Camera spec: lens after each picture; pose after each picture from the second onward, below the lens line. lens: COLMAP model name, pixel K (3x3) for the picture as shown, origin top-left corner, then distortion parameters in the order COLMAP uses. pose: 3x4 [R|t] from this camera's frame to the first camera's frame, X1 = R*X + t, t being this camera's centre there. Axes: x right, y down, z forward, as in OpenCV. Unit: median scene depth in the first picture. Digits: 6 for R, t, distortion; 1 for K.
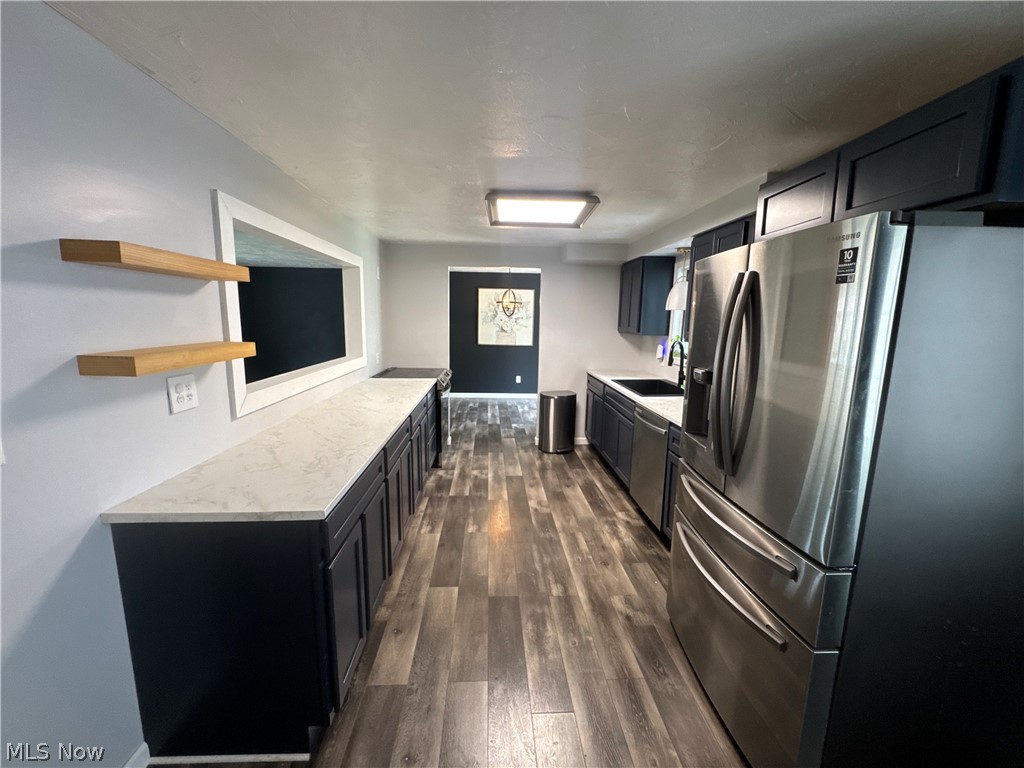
lens RADIAL K [[412.6, 0, 510.7], [0, 412.6, 382.5], [0, 0, 1]] dist [-0.000110, 0.000109]
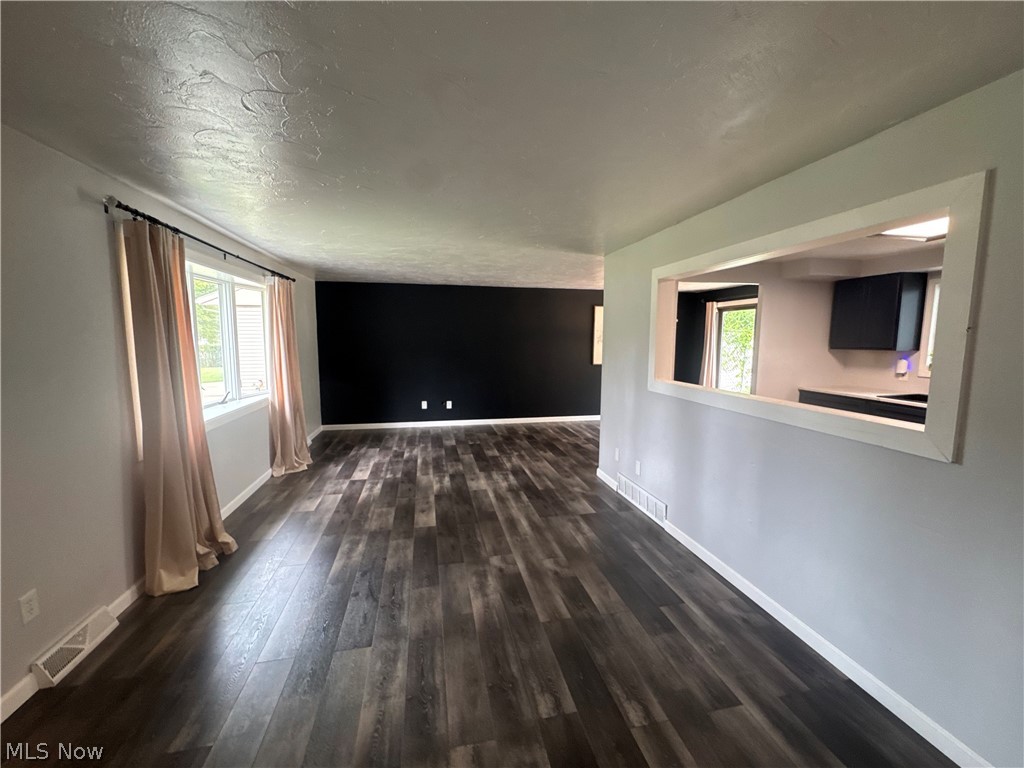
lens RADIAL K [[412.6, 0, 508.8], [0, 412.6, 381.8], [0, 0, 1]] dist [-0.000110, 0.000109]
pose [[0.988088, -0.069032, 0.137540, 0.016295], [0.075281, 0.996329, -0.040754, 0.046072], [-0.134222, 0.050622, 0.989657, -0.237913]]
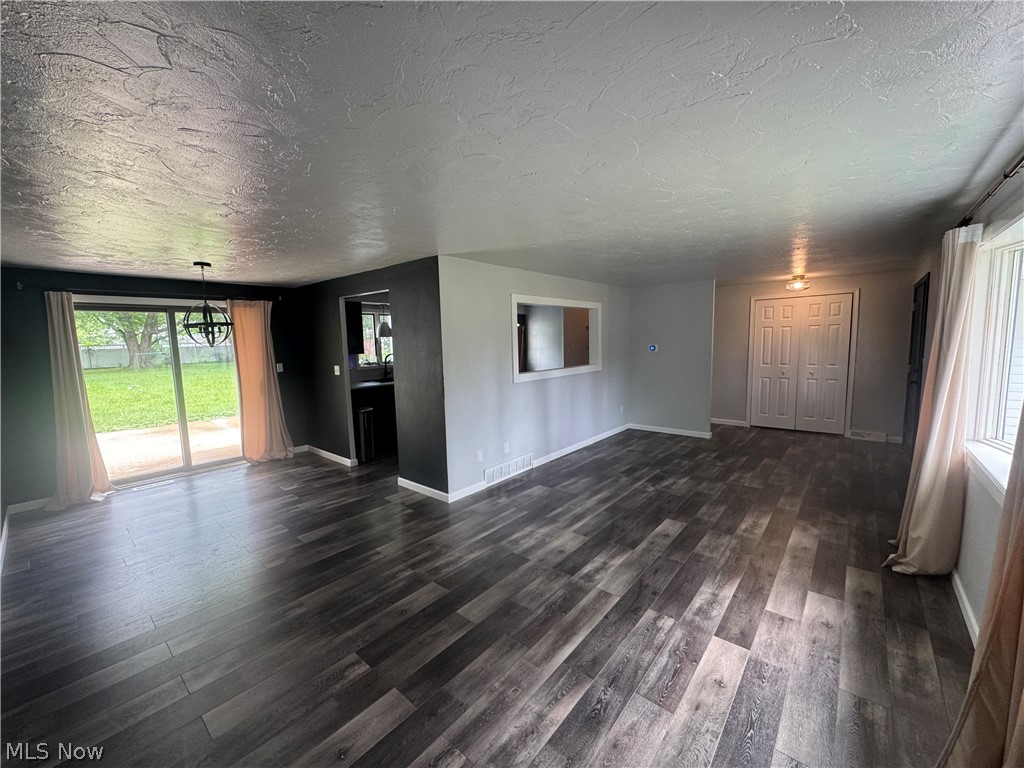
lens RADIAL K [[412.6, 0, 508.5], [0, 412.6, 387.5], [0, 0, 1]] dist [-0.000110, 0.000109]
pose [[-0.723852, -0.120779, 0.679301, -0.481839], [0.089667, 0.959741, 0.266188, -0.348017], [-0.684104, 0.253592, -0.683881, 1.926538]]
